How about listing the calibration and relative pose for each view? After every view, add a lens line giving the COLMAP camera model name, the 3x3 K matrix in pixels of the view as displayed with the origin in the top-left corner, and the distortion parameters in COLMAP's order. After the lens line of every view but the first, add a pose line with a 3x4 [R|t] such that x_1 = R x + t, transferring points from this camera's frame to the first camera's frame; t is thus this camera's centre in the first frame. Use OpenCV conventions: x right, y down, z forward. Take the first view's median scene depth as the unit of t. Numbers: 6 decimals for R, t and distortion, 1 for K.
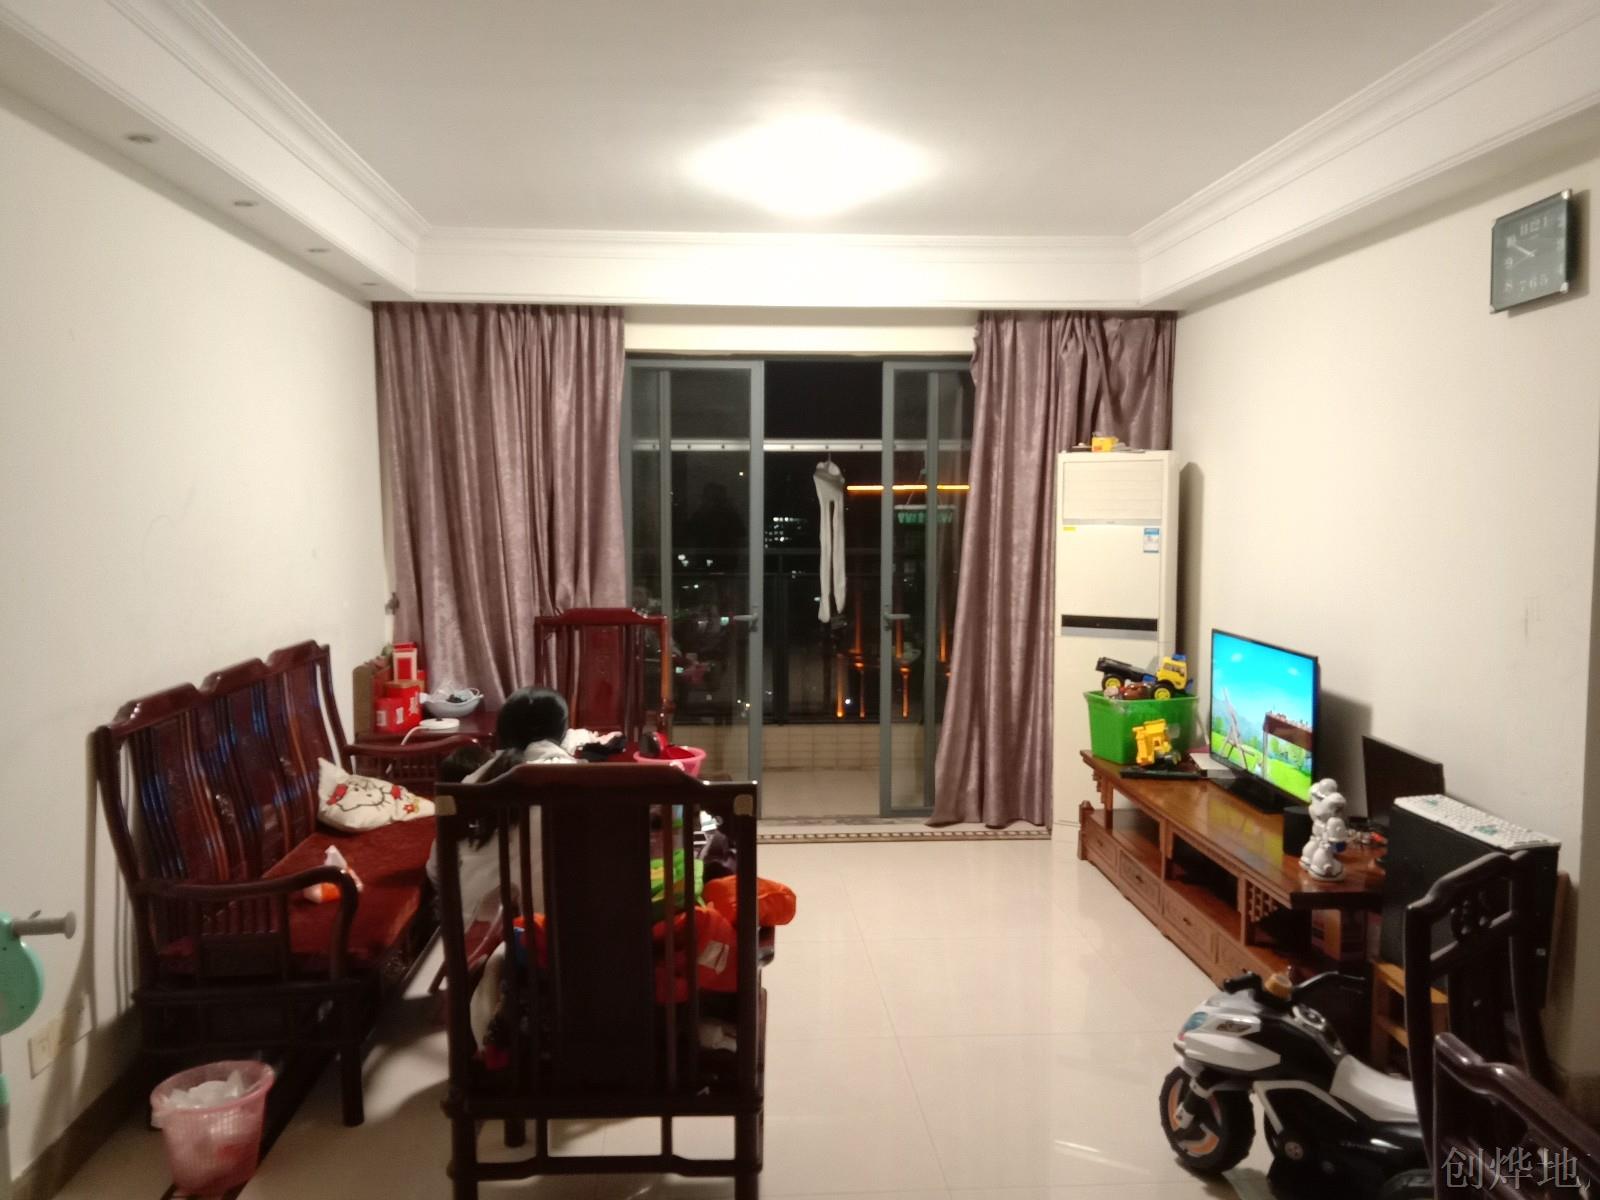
lens RADIAL K [[1251.0, 0, 800.0], [0, 1251.0, 600.0], [0, 0, 1]] dist [0.117804, -0.186238]
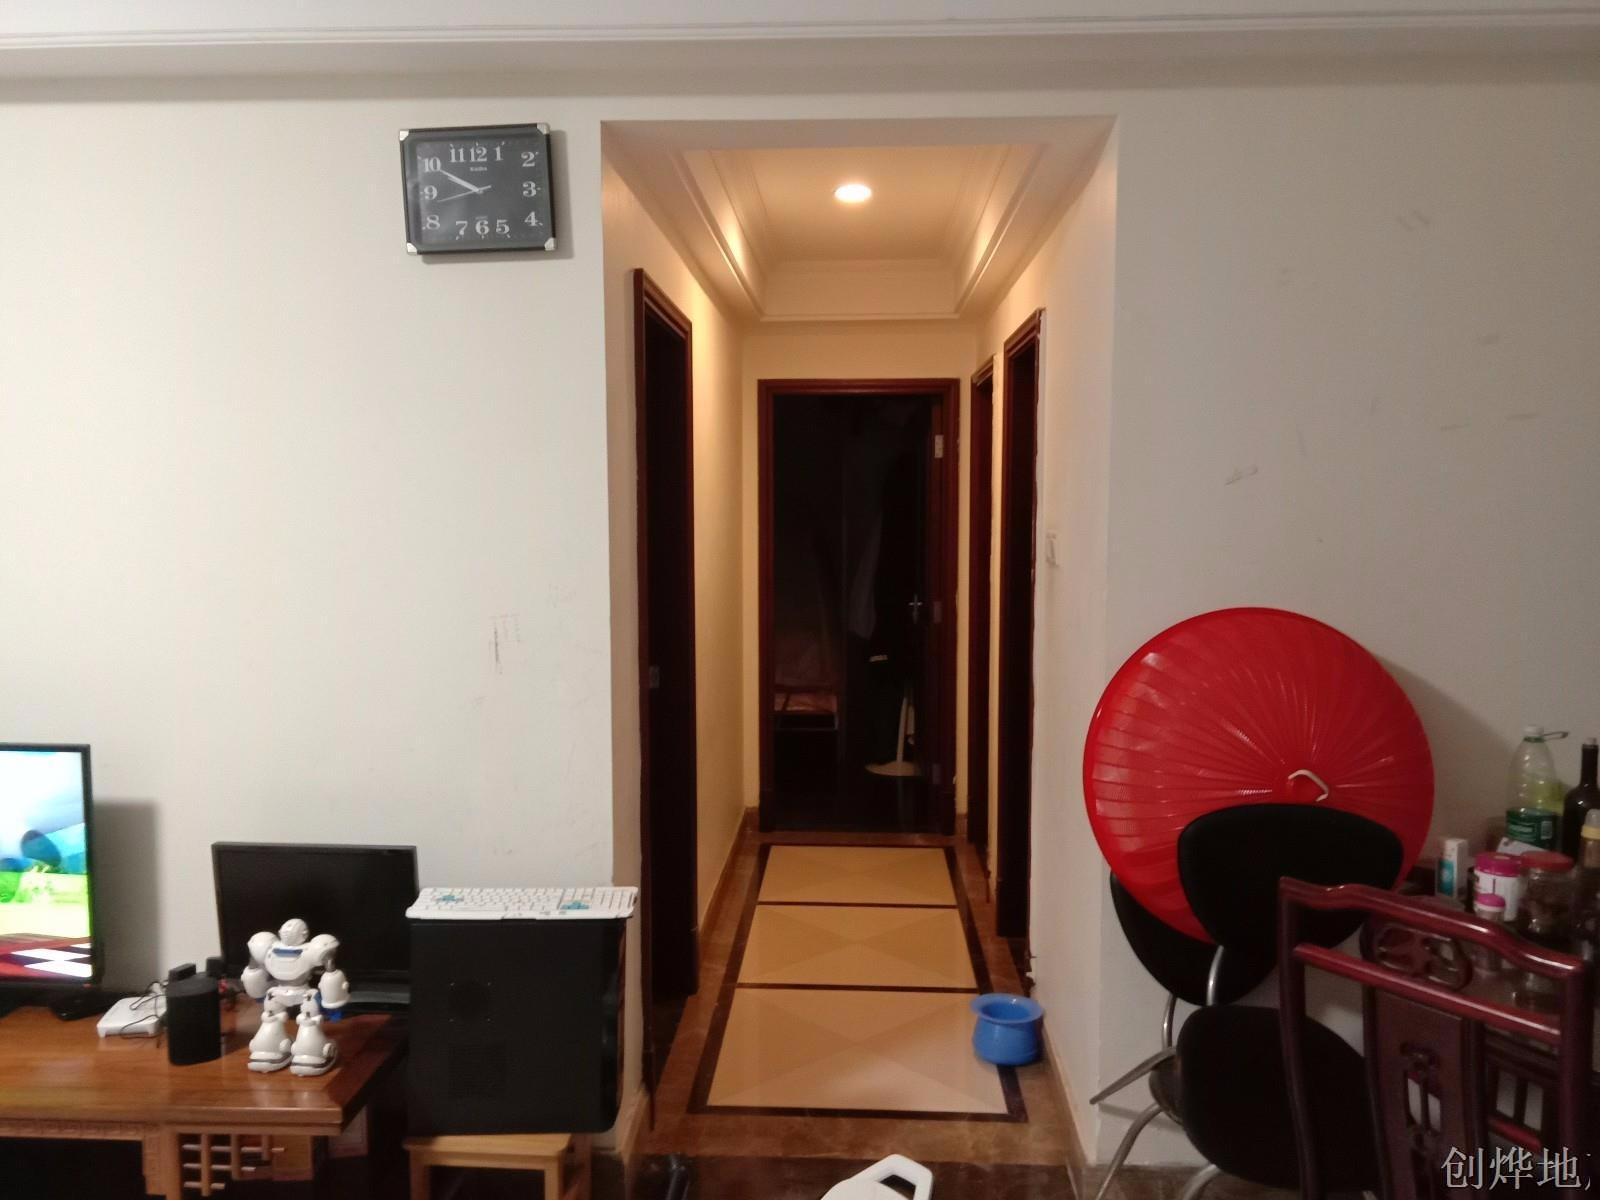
lens RADIAL K [[1251.0, 0, 800.0], [0, 1251.0, 600.0], [0, 0, 1]] dist [0.117804, -0.186238]
pose [[0.109950, -0.077491, 0.990912, -0.210531], [0.076657, 0.994648, 0.069278, -0.053017], [-0.990977, 0.068344, 0.115301, 0.705793]]
